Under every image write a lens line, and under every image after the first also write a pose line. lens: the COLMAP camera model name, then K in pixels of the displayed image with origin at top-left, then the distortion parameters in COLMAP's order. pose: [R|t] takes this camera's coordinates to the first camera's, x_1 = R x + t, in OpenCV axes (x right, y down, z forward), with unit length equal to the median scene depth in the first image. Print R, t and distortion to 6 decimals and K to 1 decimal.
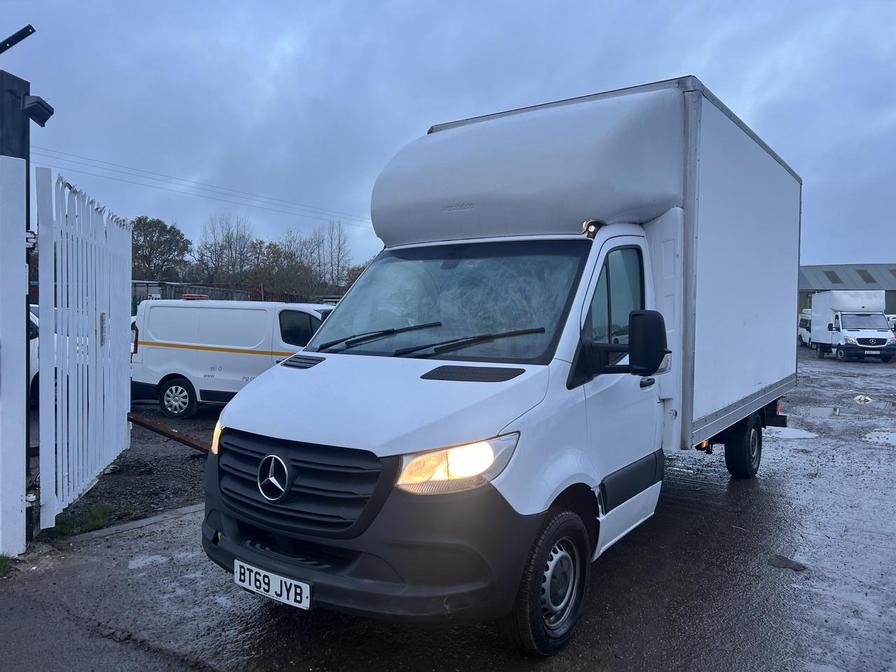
lens RADIAL K [[677.5, 0, 442.7], [0, 677.5, 332.4], [0, 0, 1]] dist [0.011803, 0.003411]
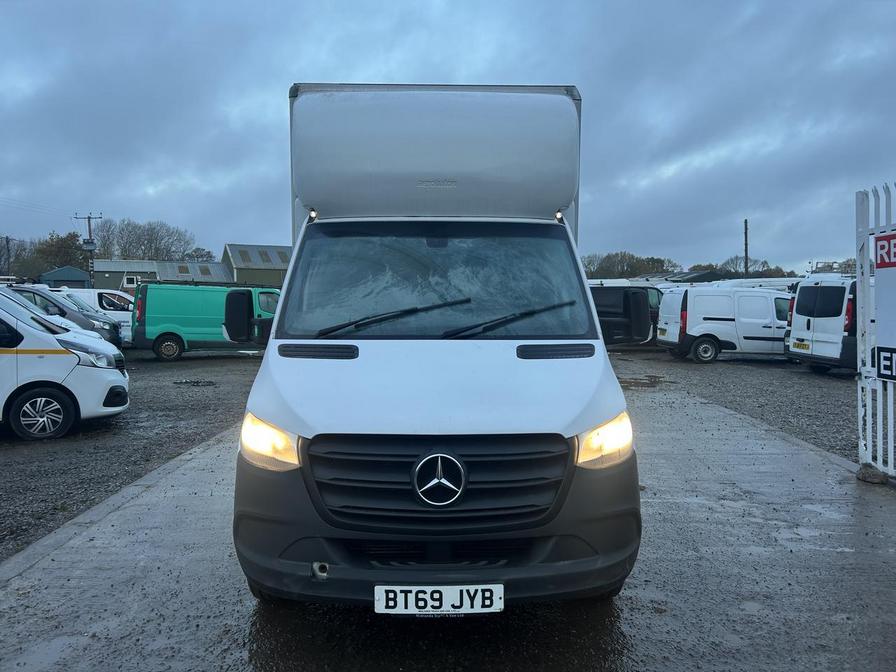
lens RADIAL K [[677.5, 0, 442.7], [0, 677.5, 332.4], [0, 0, 1]] dist [0.011803, 0.003411]
pose [[0.790813, -0.037611, 0.610901, -0.779633], [0.018853, 0.999133, 0.037109, -0.009444], [-0.611767, -0.017829, 0.790837, 0.304512]]
